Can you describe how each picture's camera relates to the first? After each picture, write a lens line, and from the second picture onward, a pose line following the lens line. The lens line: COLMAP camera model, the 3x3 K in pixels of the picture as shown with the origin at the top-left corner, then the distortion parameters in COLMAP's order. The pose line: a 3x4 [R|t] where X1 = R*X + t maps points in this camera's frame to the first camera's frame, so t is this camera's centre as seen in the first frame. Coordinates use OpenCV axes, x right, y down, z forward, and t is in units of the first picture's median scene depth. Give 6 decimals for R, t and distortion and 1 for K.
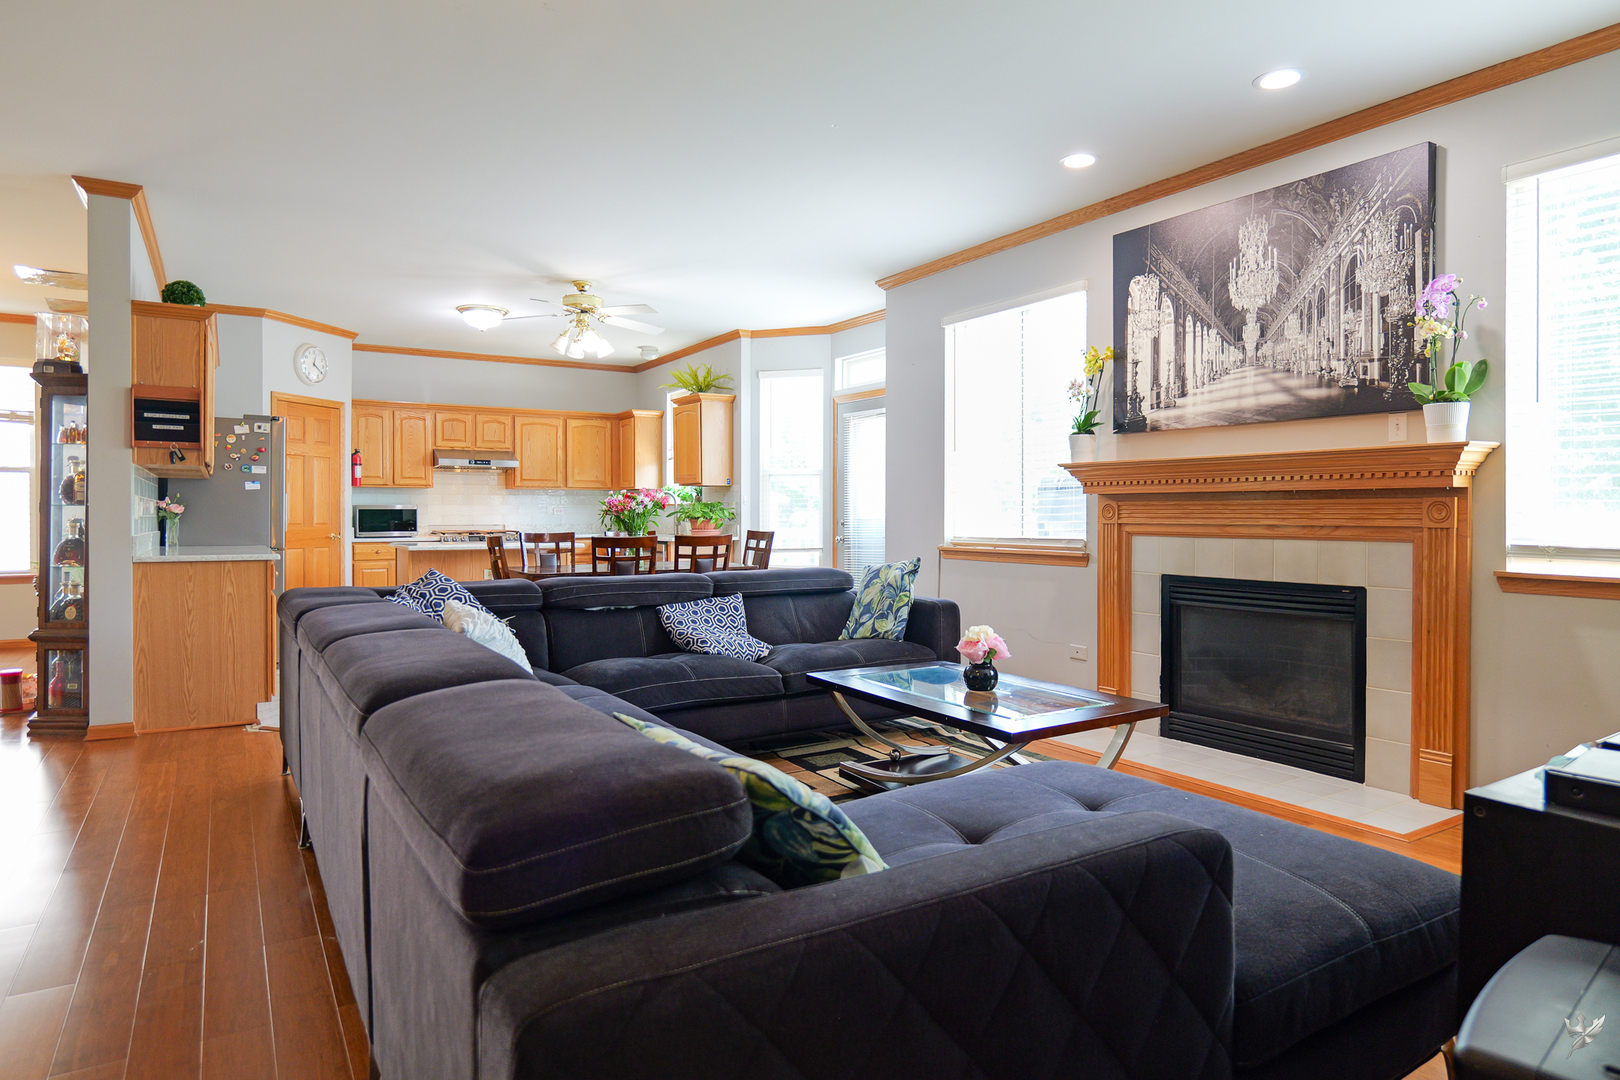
lens RADIAL K [[956.5, 0, 834.1], [0, 956.5, 525.6], [0, 0, 1]] dist [-0.028092, 0.010553]
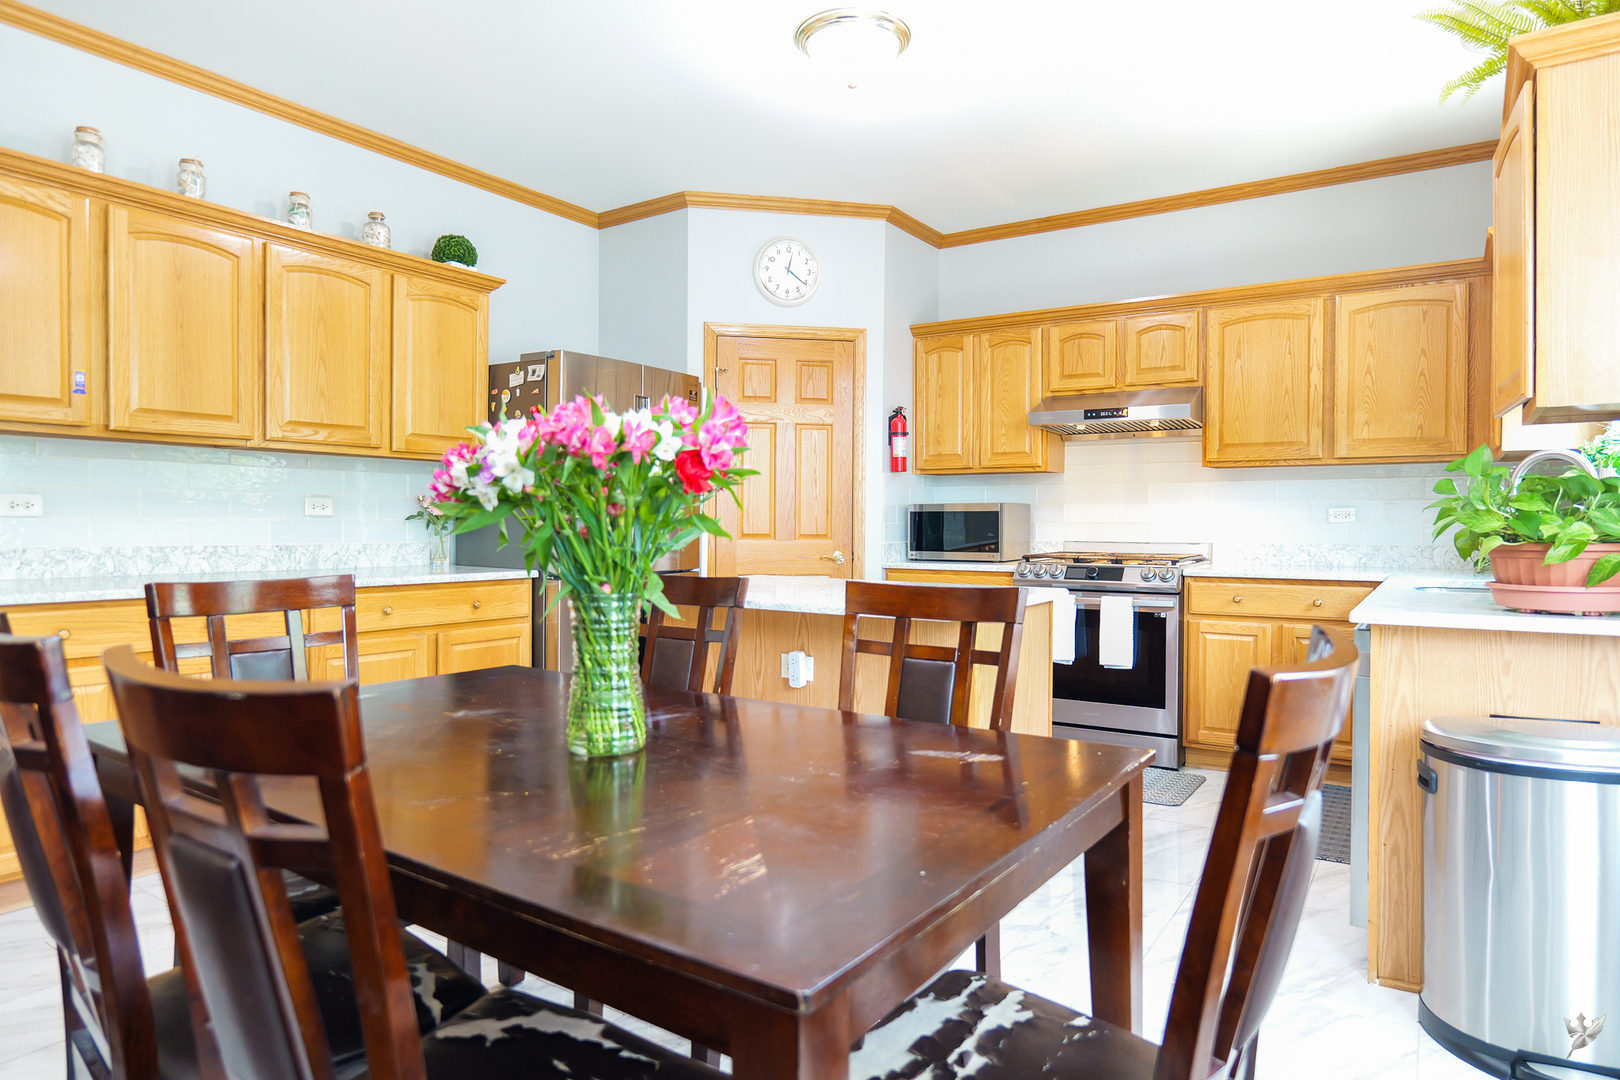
lens RADIAL K [[956.5, 0, 805.2], [0, 956.5, 538.3], [0, 0, 1]] dist [-0.028092, 0.010553]
pose [[0.390723, 0.021062, -0.920267, 0.027880], [-0.017370, 0.999729, 0.015505, -0.015299], [0.920345, 0.009927, 0.390983, 1.282815]]
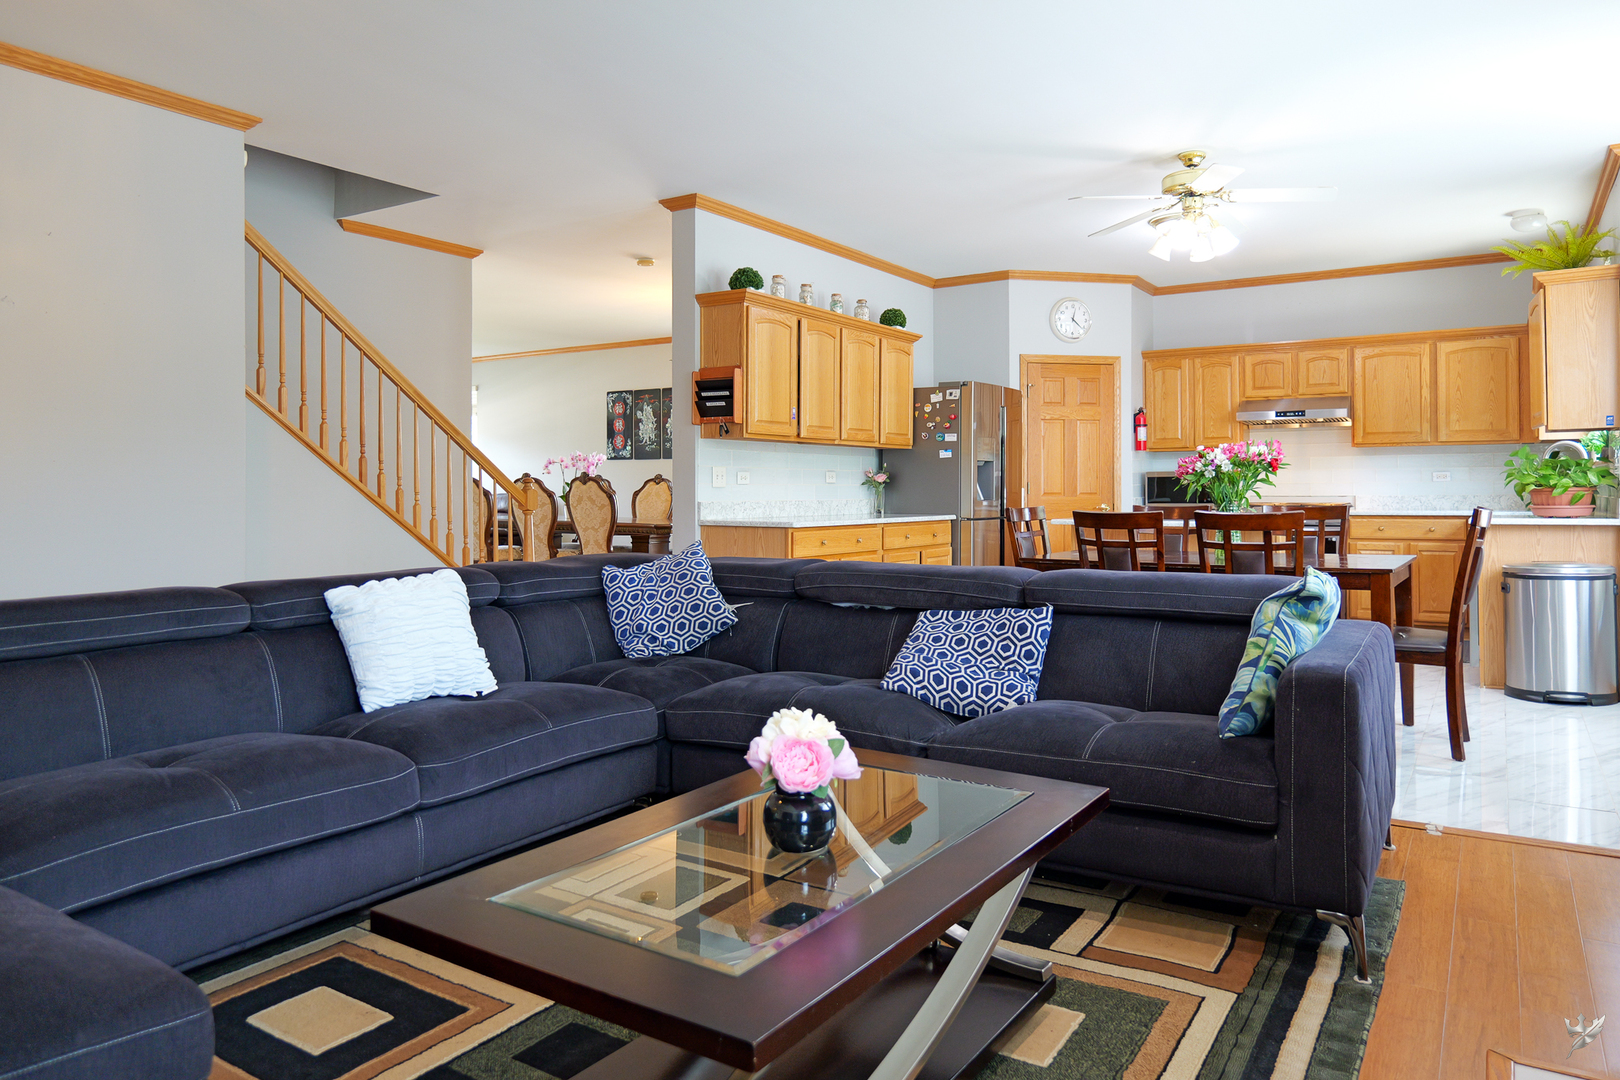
lens RADIAL K [[1057.2, 0, 805.7], [0, 1057.2, 482.1], [0, 0, 1]] dist [-0.003377, -0.008715]
pose [[0.401586, -0.005494, -0.915805, 0.467326], [-0.008317, 0.999919, -0.009646, -0.001019], [0.915784, 0.011491, 0.401508, 0.588421]]
